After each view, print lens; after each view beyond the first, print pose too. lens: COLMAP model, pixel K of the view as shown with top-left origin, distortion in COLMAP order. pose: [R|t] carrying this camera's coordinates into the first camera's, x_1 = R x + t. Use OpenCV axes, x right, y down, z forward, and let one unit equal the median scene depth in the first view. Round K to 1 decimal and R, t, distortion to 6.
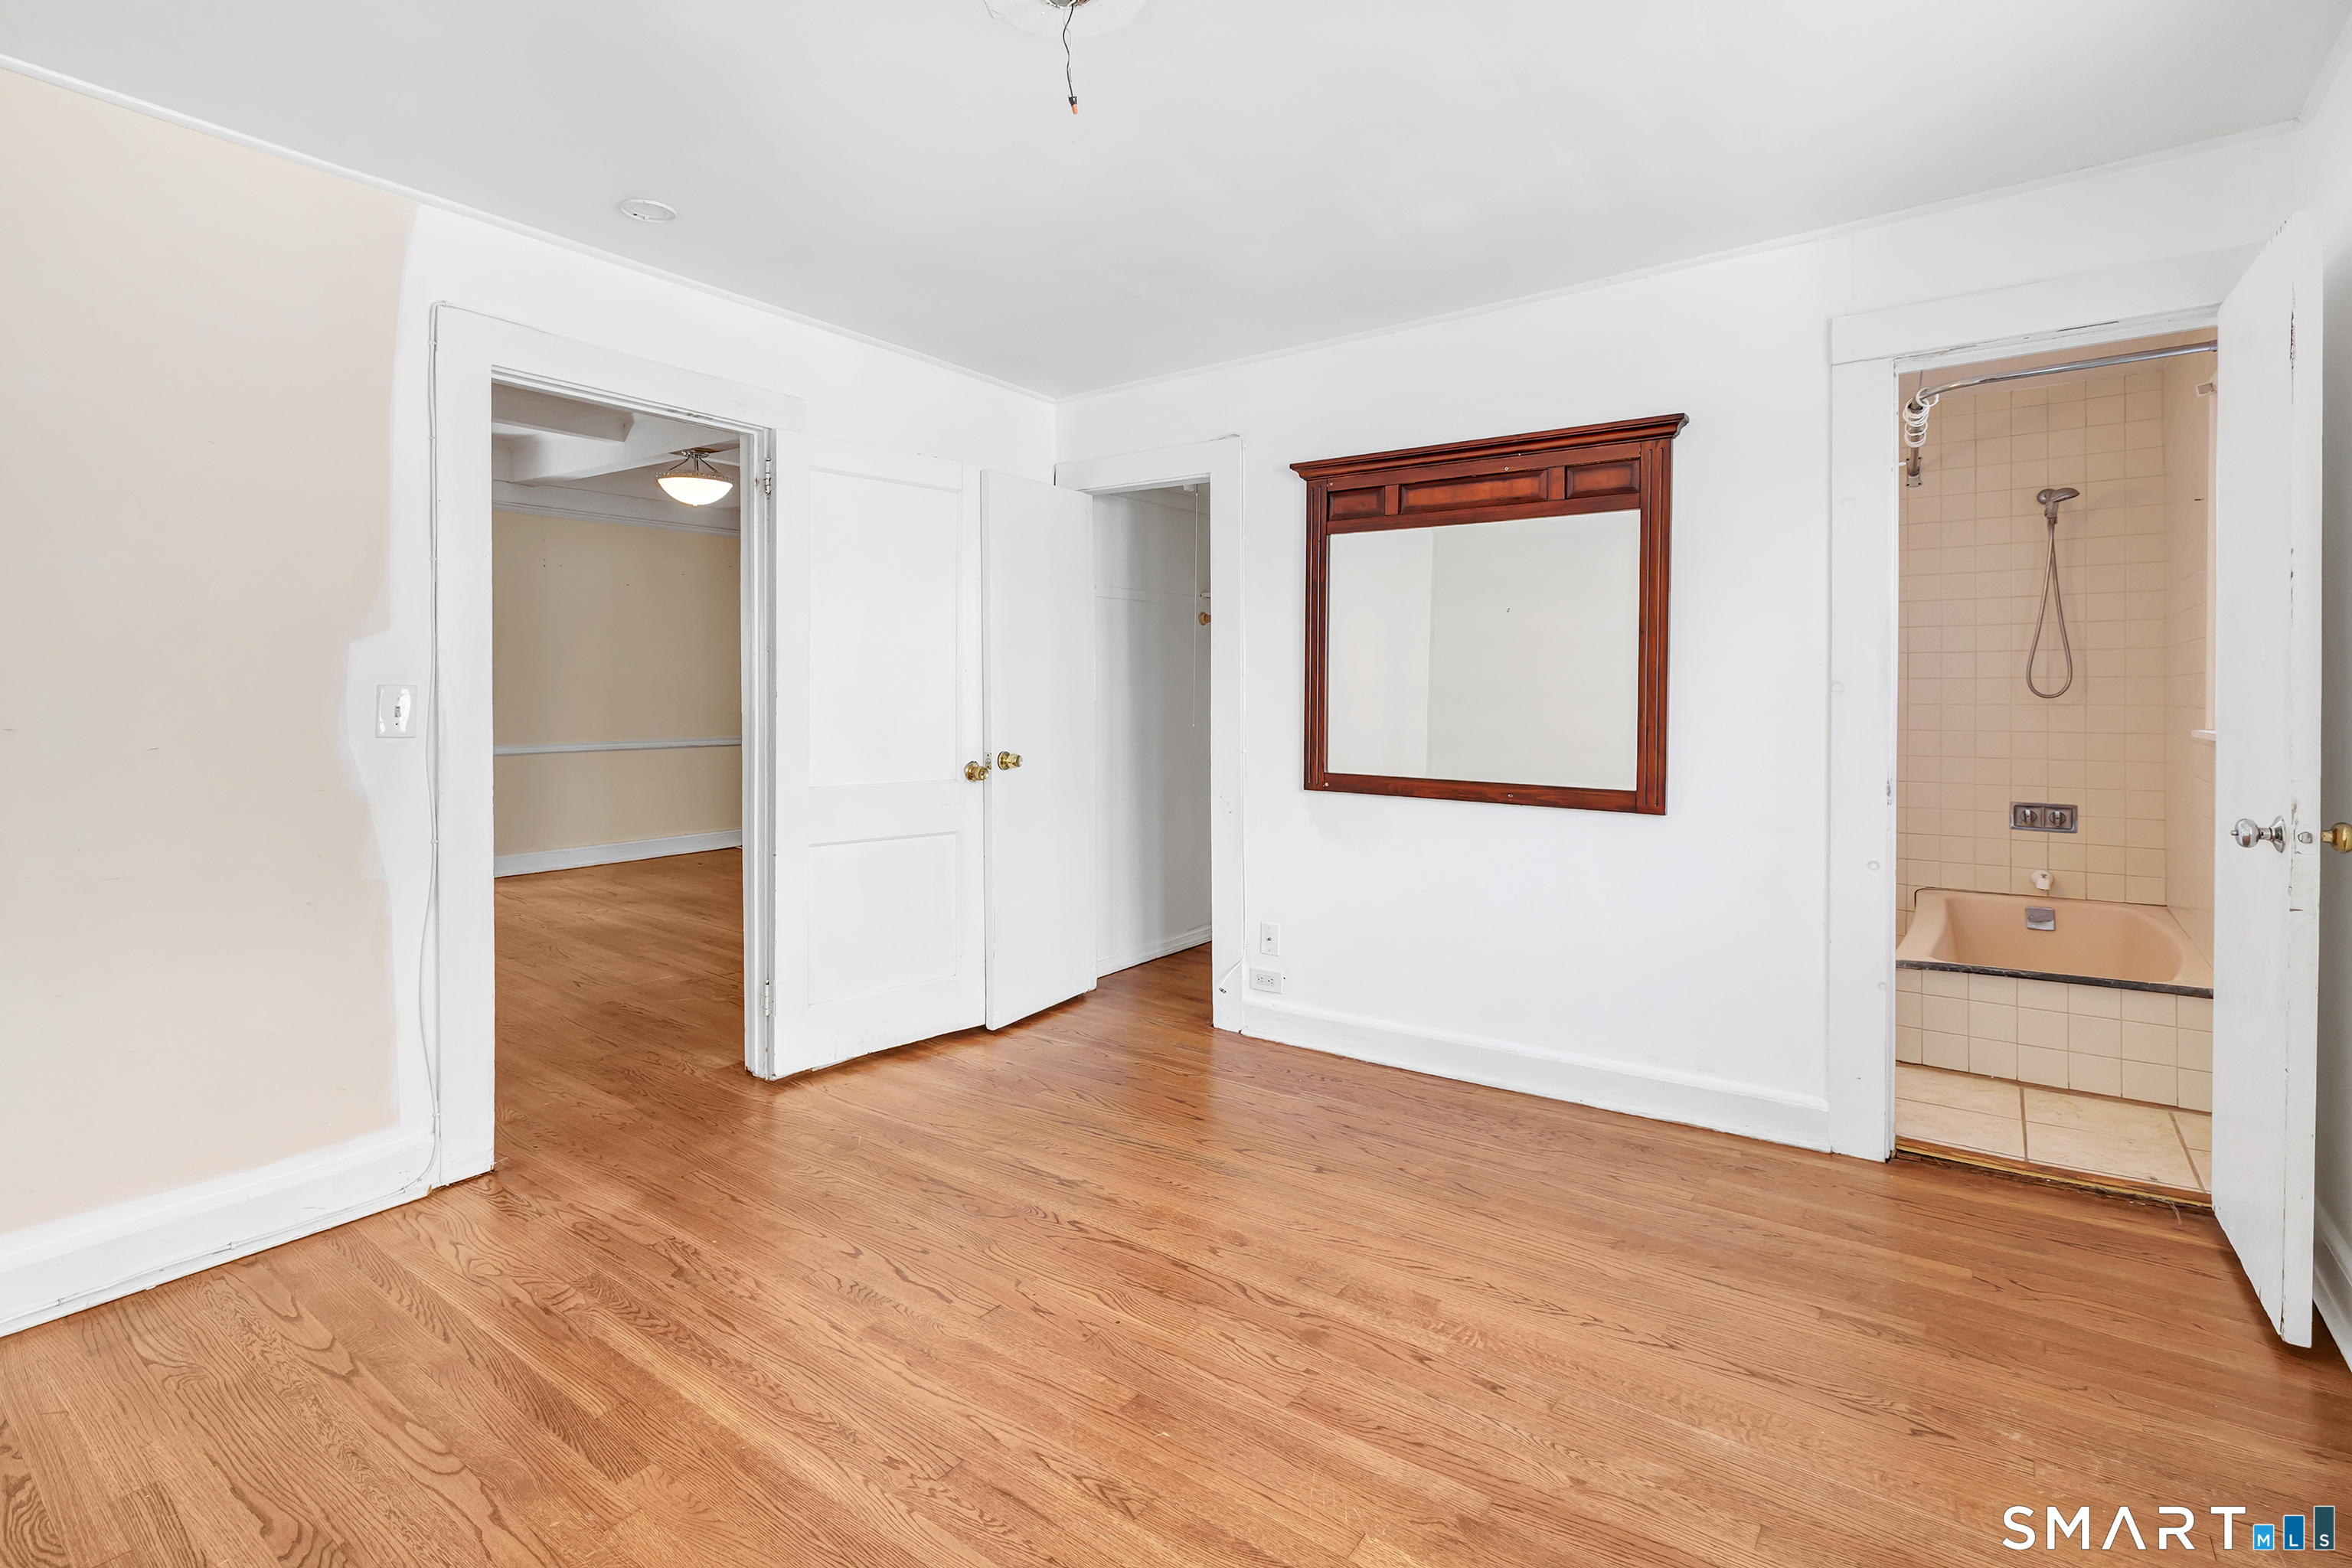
lens RADIAL K [[1088.9, 0, 1200.5], [0, 1088.9, 731.8], [0, 0, 1]] dist [0.001025, 0.000041]
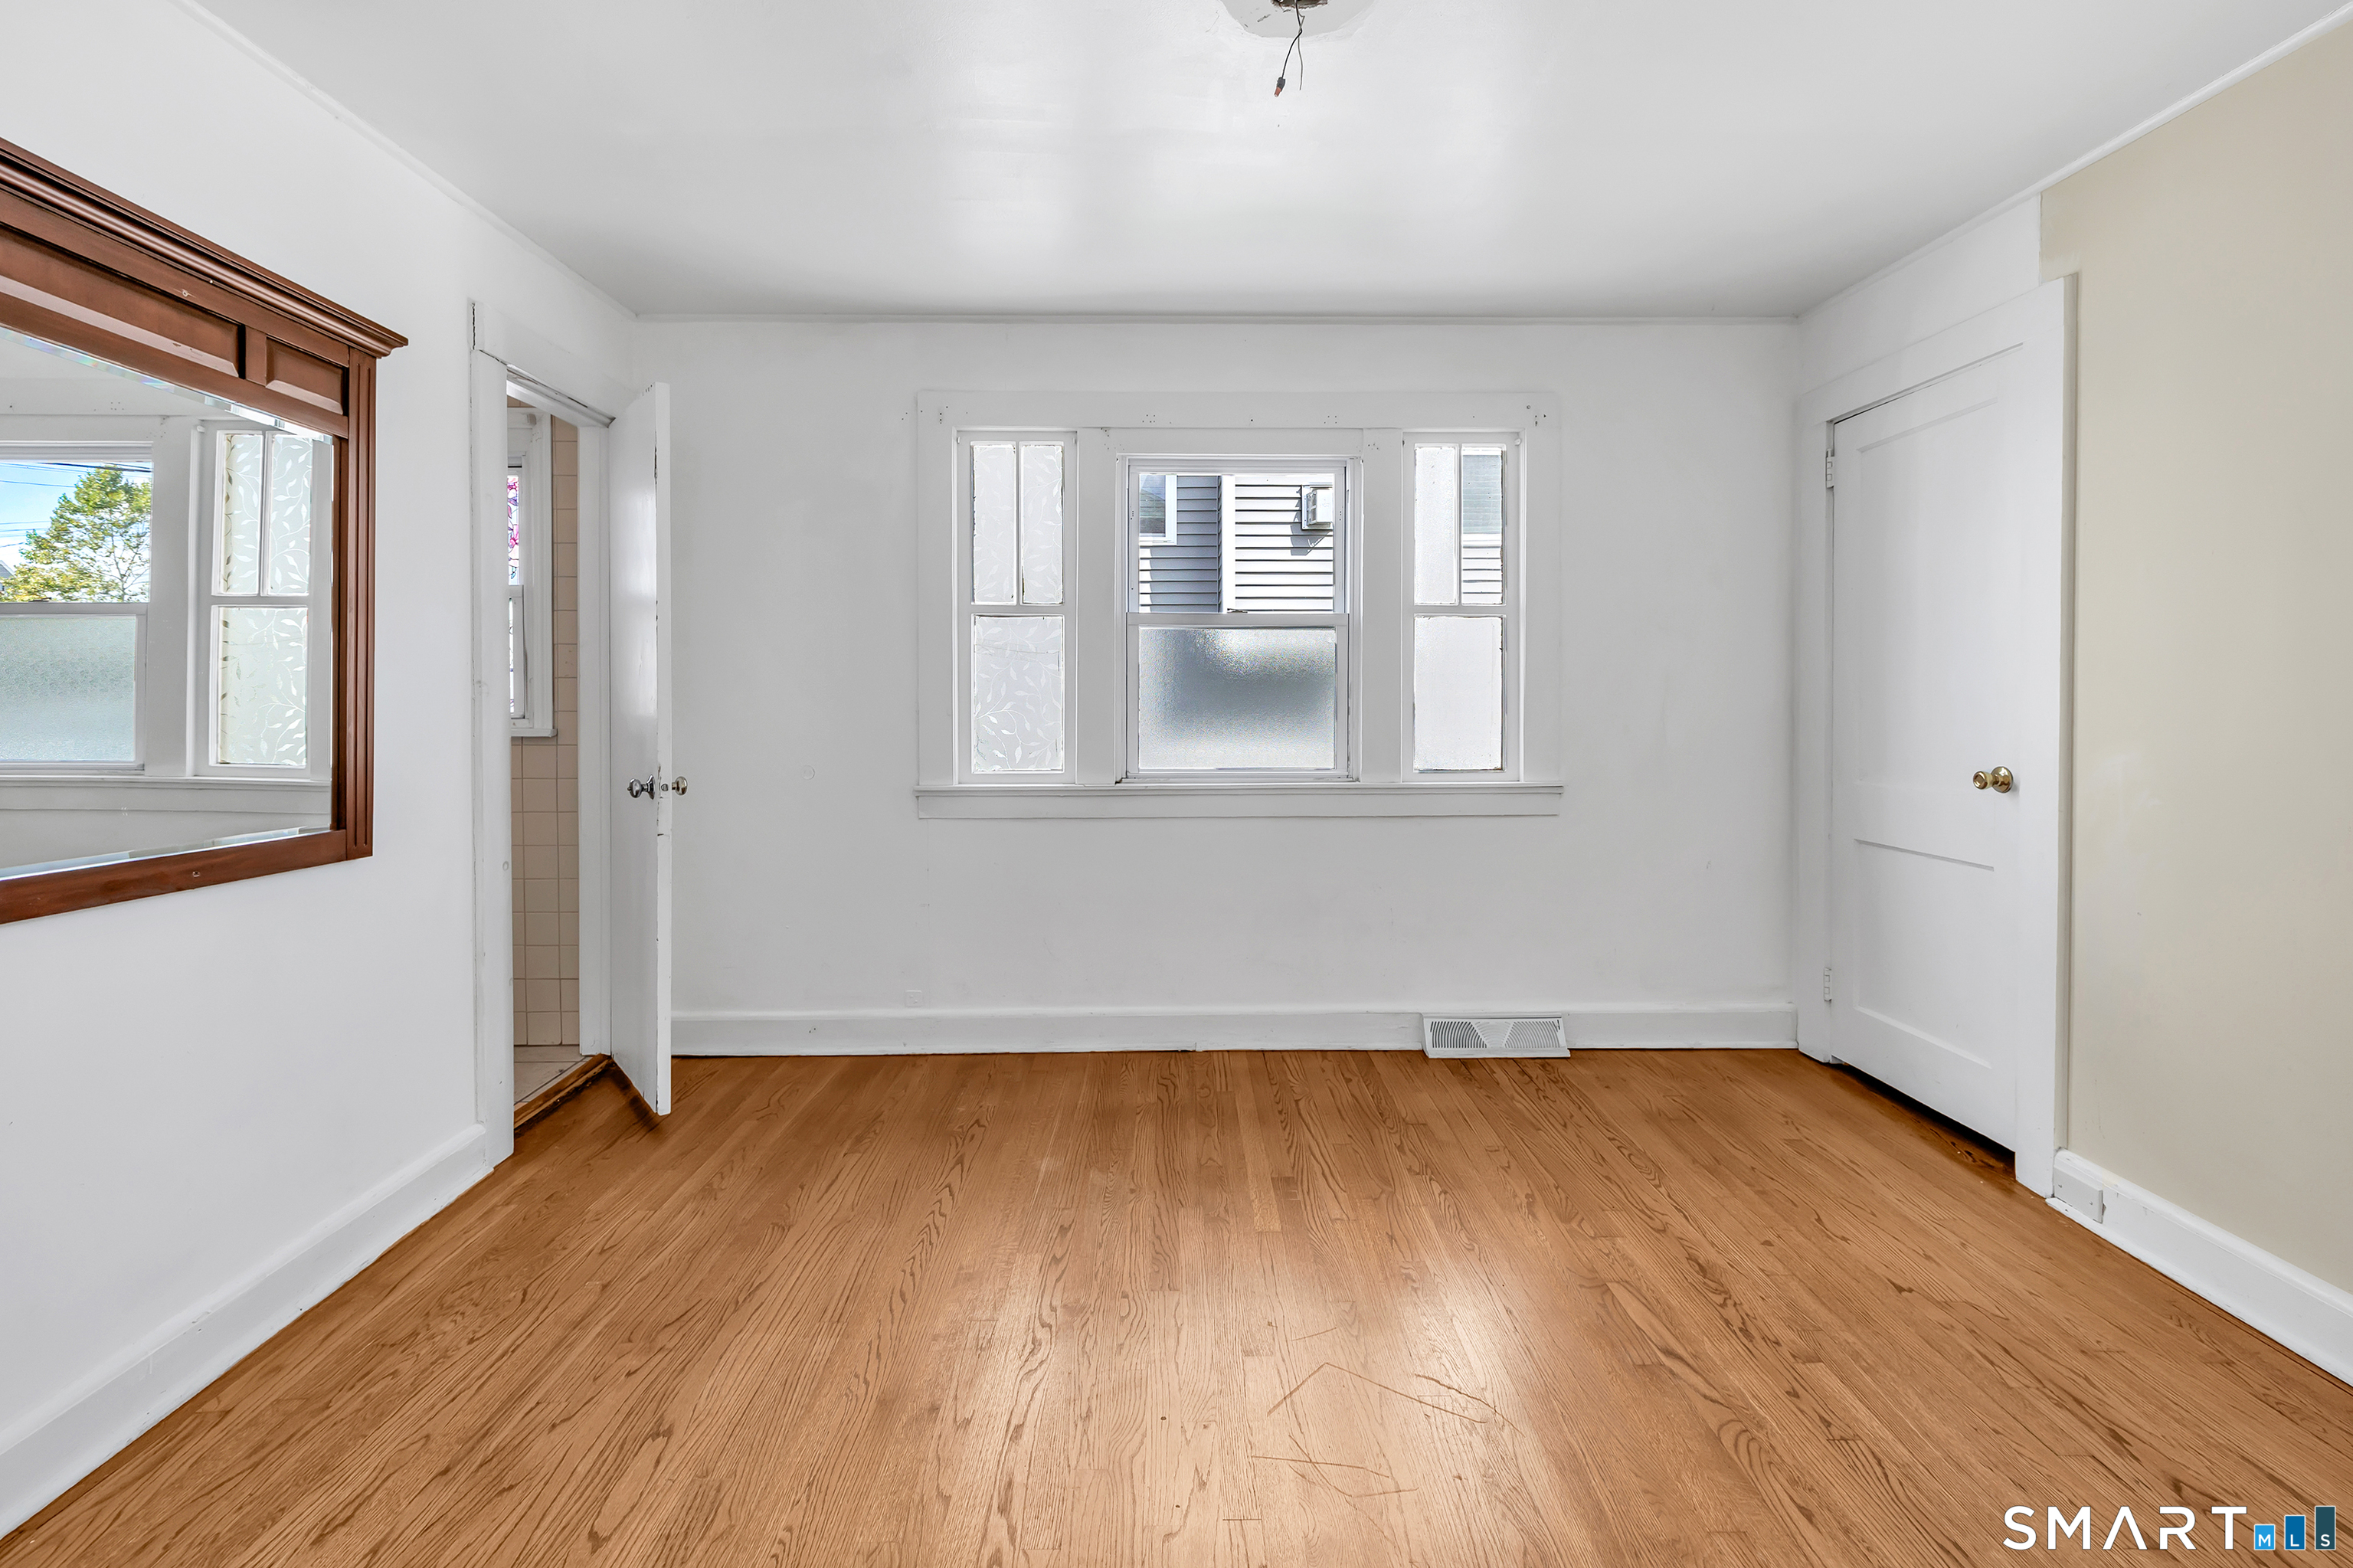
lens RADIAL K [[1089.4, 0, 1201.0], [0, 1089.4, 731.8], [0, 0, 1]] dist [0.001025, 0.000041]
pose [[-0.592887, -0.024608, 0.804910, -0.633410], [0.030166, 0.998153, 0.052737, -0.036663], [-0.804720, 0.055548, -0.591049, 1.190662]]
